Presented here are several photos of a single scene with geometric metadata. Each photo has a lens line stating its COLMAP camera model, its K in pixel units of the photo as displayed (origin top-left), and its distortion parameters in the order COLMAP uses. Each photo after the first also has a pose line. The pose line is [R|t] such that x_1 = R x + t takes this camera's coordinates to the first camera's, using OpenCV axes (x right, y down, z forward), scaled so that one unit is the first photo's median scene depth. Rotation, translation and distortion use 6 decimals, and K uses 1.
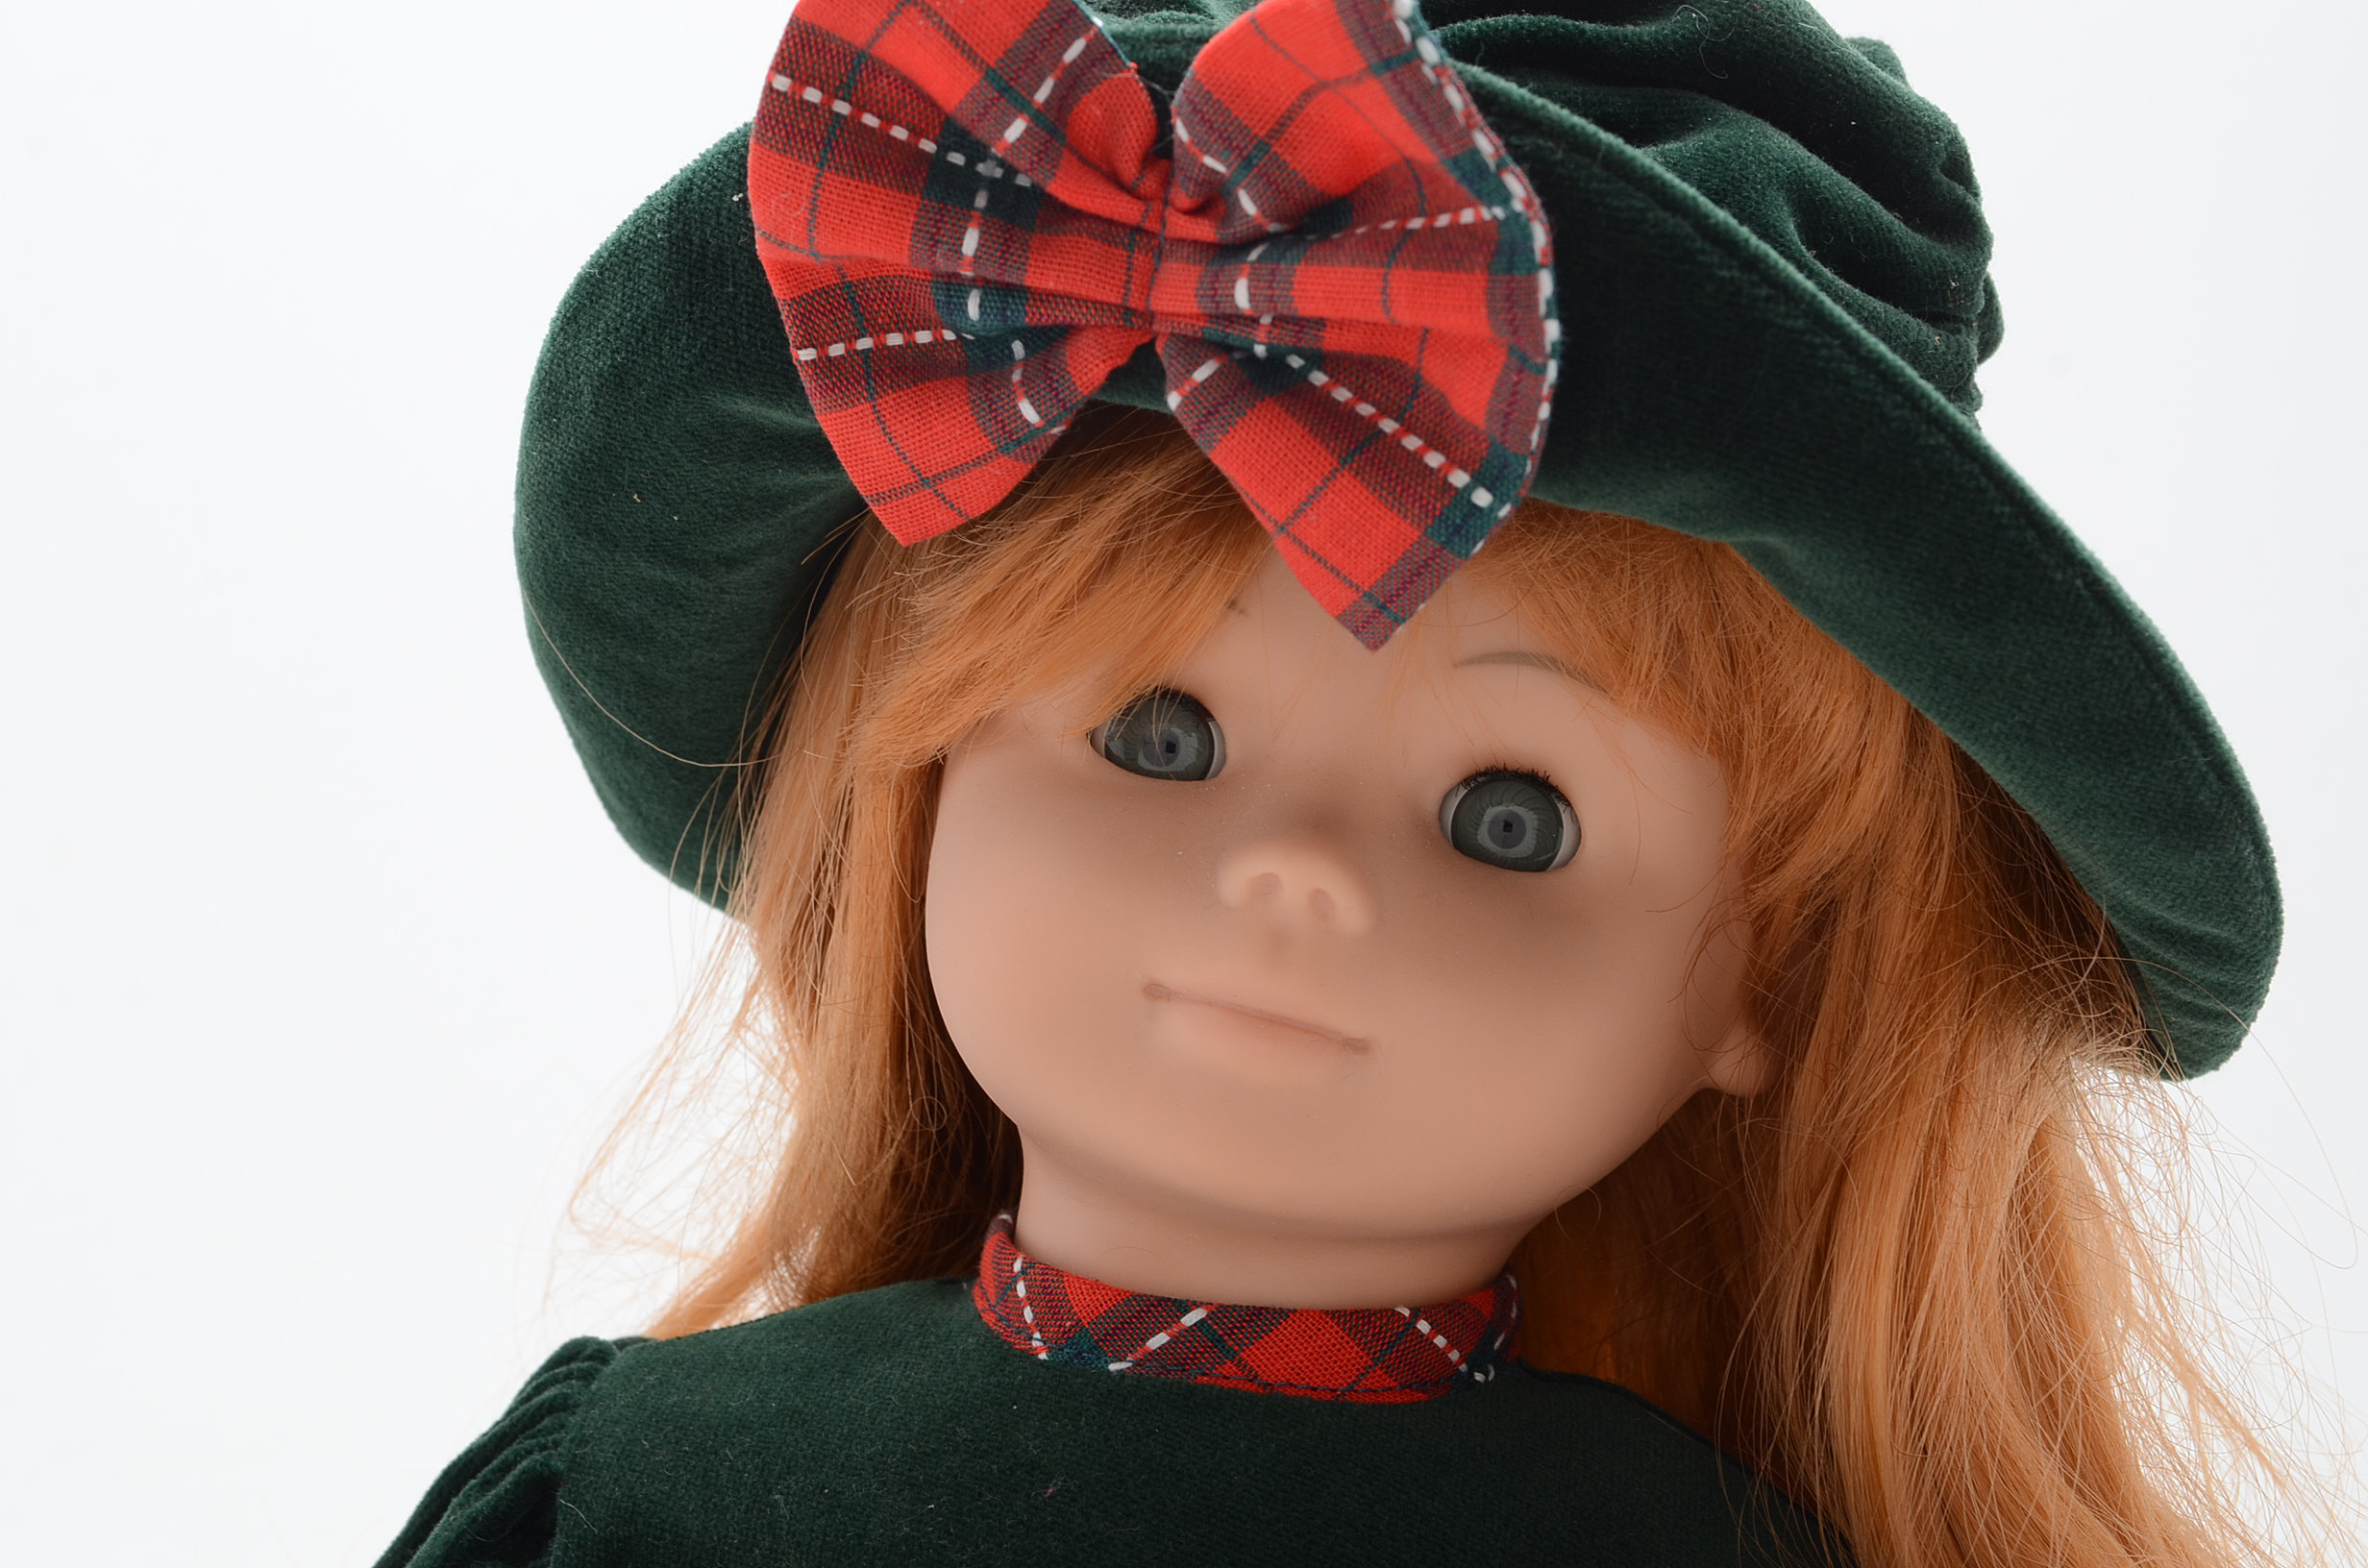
lens RADIAL K [[3999.6, 0, 1178.8], [0, 3999.6, 777.5], [0, 0, 1]] dist [0.001489, 0.000000]
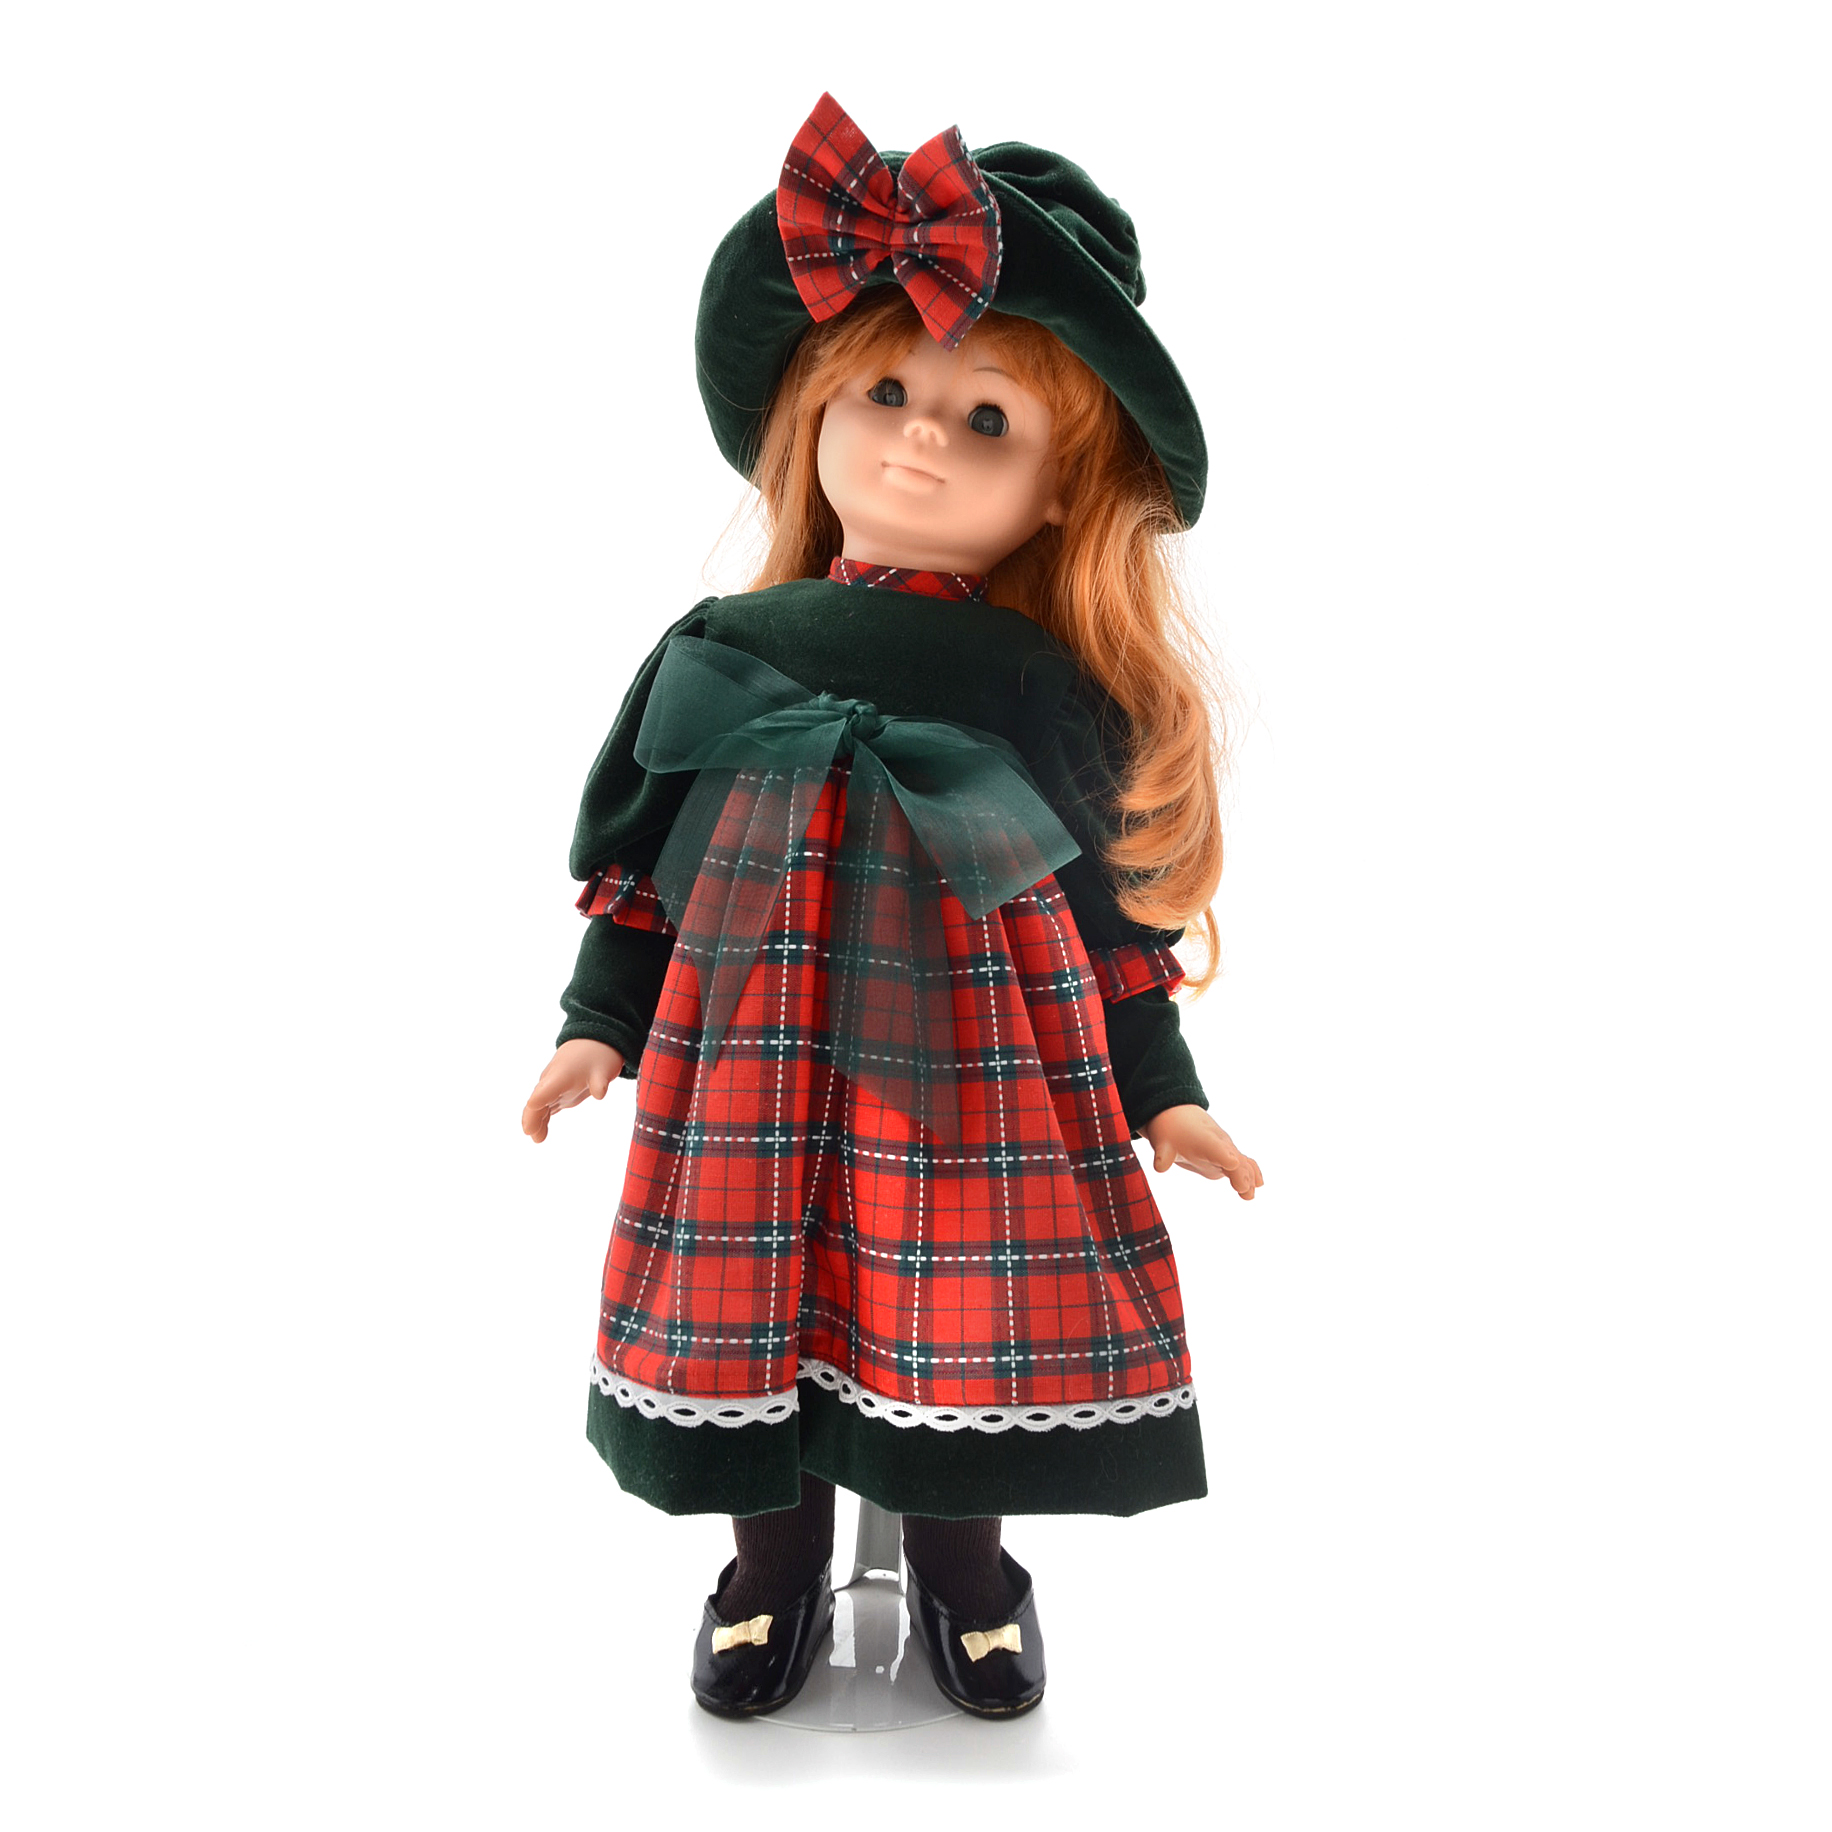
lens RADIAL K [[1811.8, 0, 931.8], [0, 1811.8, 882.9], [0, 0, 1]] dist [0.206720, 0.000000]
pose [[0.999104, 0.034028, 0.025167, 0.007272], [-0.035914, 0.996248, 0.078745, 0.291561], [-0.022393, -0.079578, 0.996577, -0.632408]]
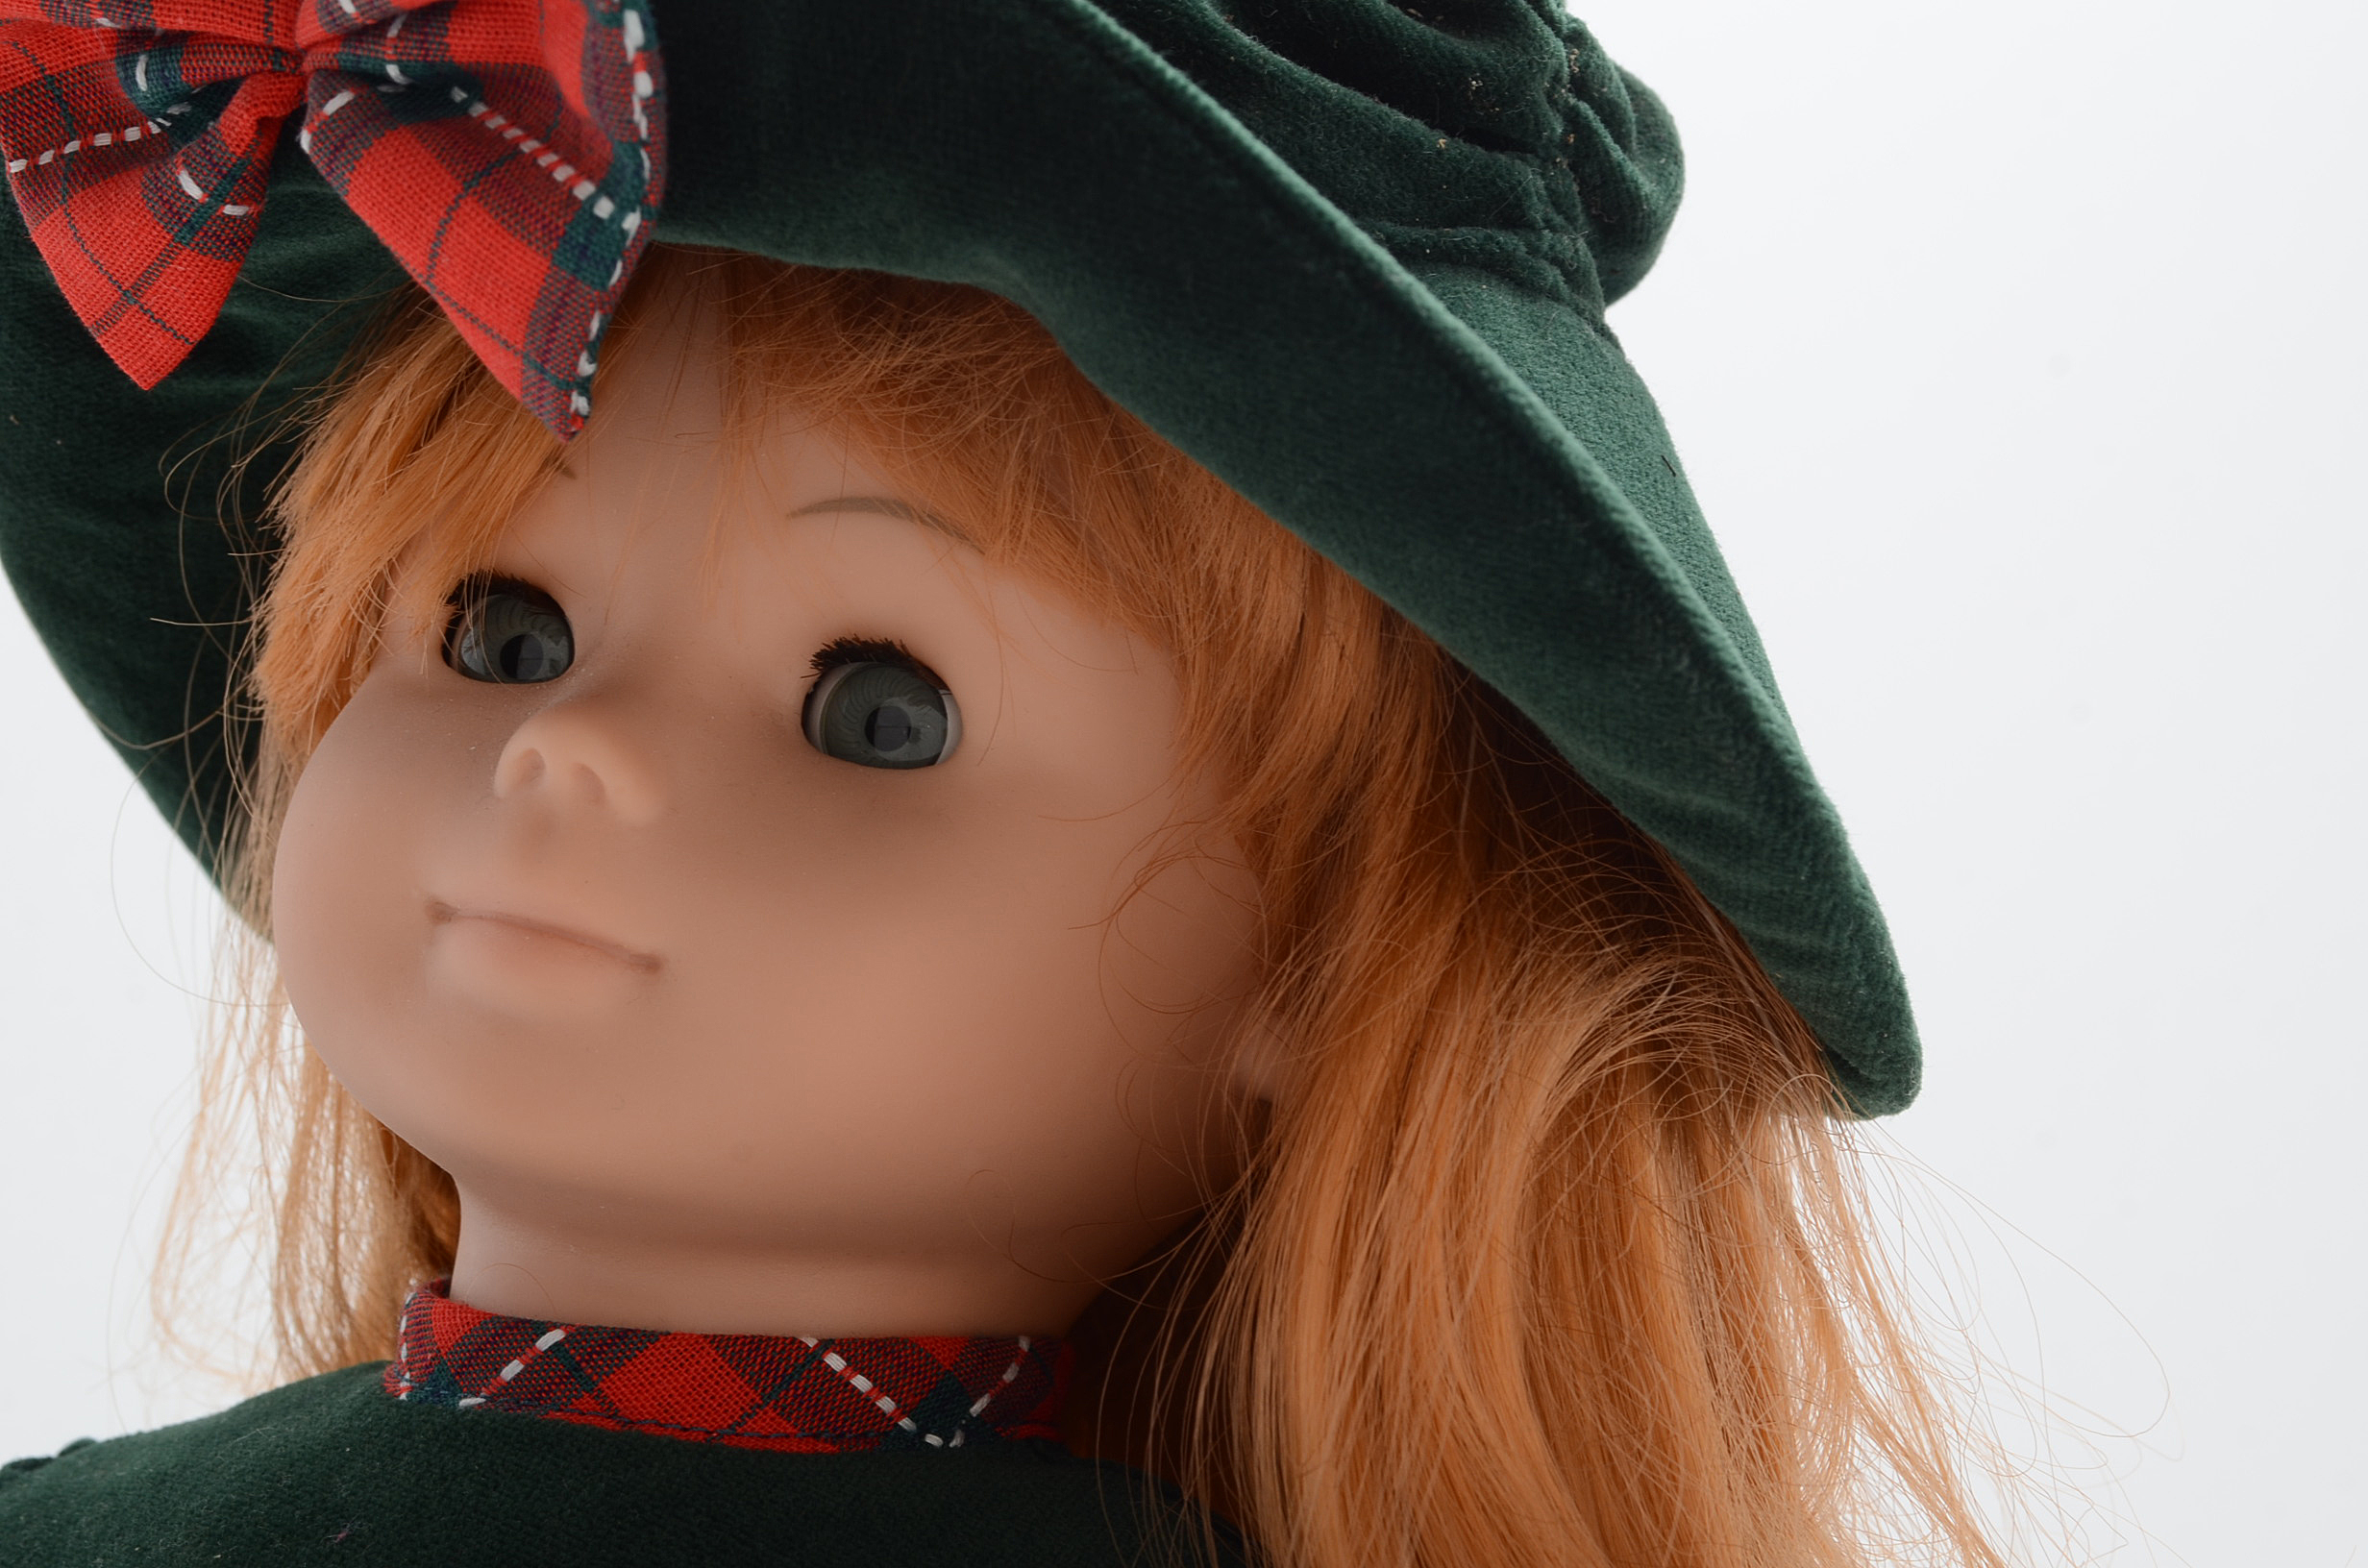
lens RADIAL K [[3999.6, 0, 1179.5], [0, 3999.6, 797.3], [0, 0, 1]] dist [0.001489, 0.000000]
pose [[0.968033, -0.032067, -0.248765, 0.353363], [-0.010292, 0.985880, -0.167135, 0.168227], [0.250612, 0.164352, 0.954034, 0.236556]]
